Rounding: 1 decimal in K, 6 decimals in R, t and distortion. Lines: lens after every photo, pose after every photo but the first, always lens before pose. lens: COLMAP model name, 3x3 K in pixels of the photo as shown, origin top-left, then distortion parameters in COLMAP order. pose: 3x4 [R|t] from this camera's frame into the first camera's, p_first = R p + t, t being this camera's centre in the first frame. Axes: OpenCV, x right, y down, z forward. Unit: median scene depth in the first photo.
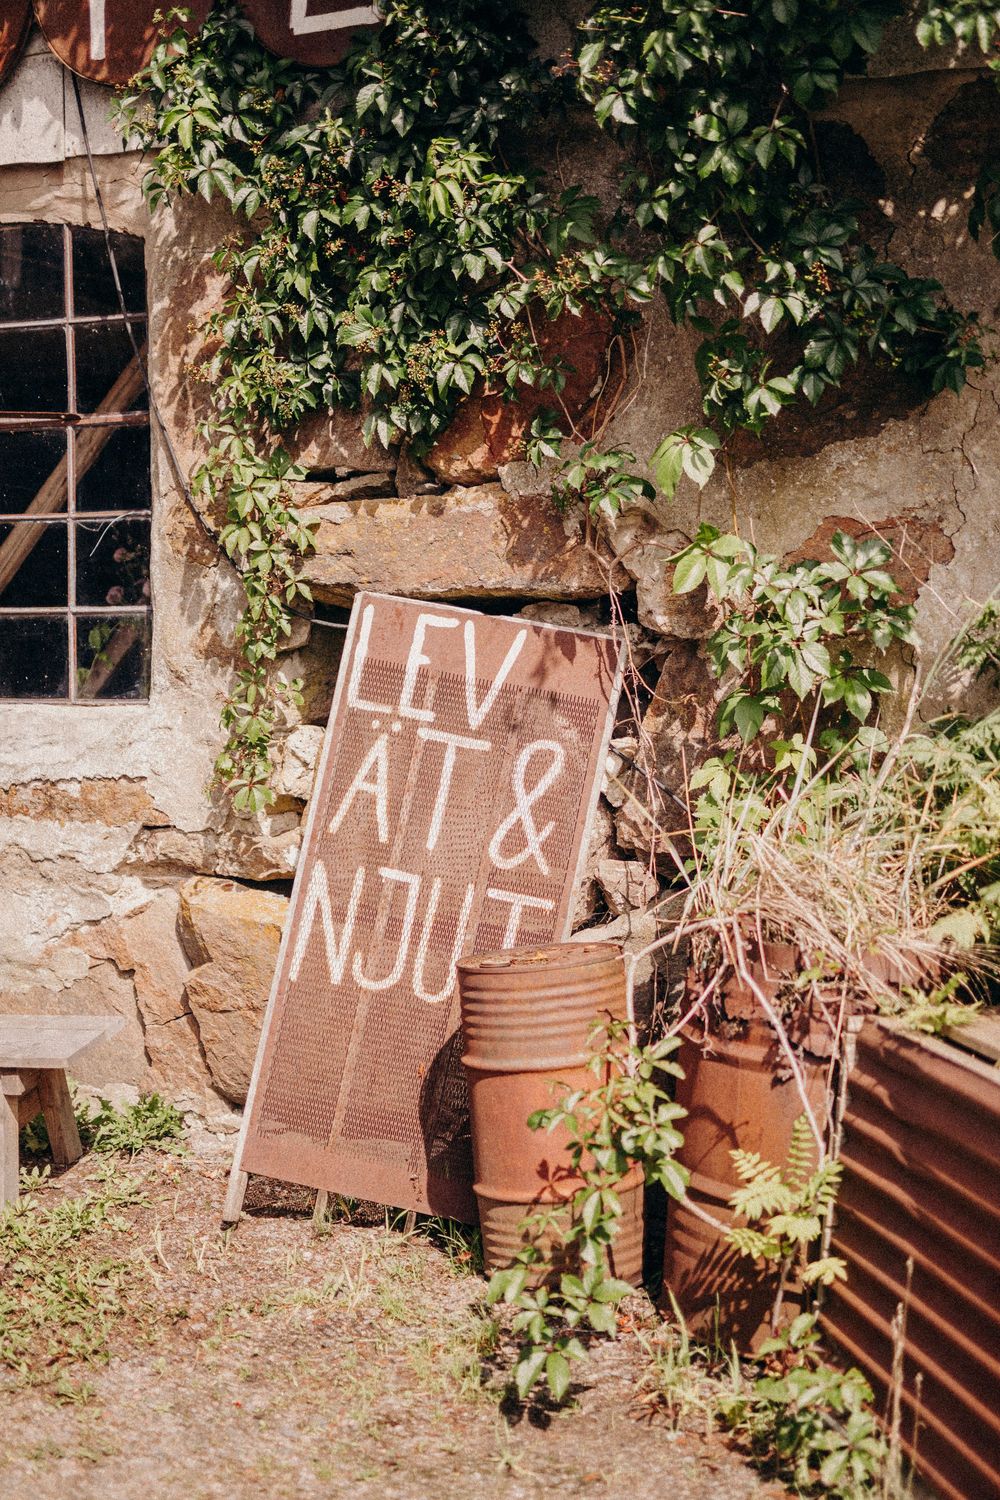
lens RADIAL K [[2197.1, 0, 500.0], [0, 2197.1, 750.0], [0, 0, 1]] dist [0.018239, -0.037014]
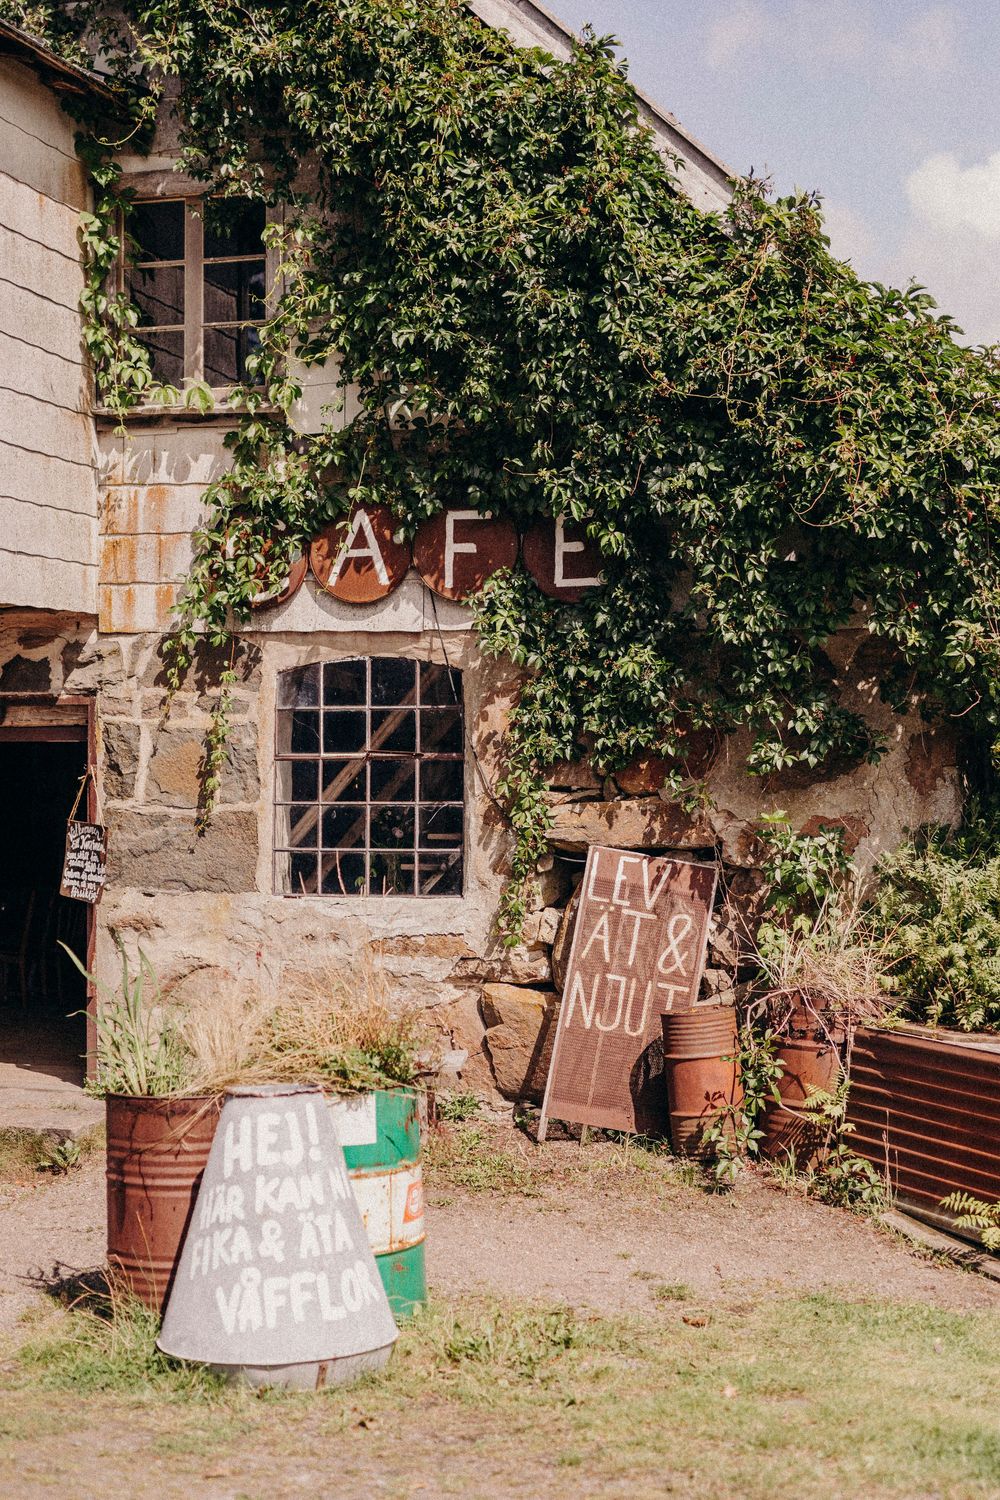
lens RADIAL K [[2197.1, 0, 500.0], [0, 2197.1, 750.0], [0, 0, 1]] dist [0.018239, -0.037014]
pose [[0.984242, 0.006002, 0.176726, -0.531272], [0.007474, 0.997119, -0.075489, -0.003668], [-0.176669, 0.075621, 0.981361, -1.097704]]
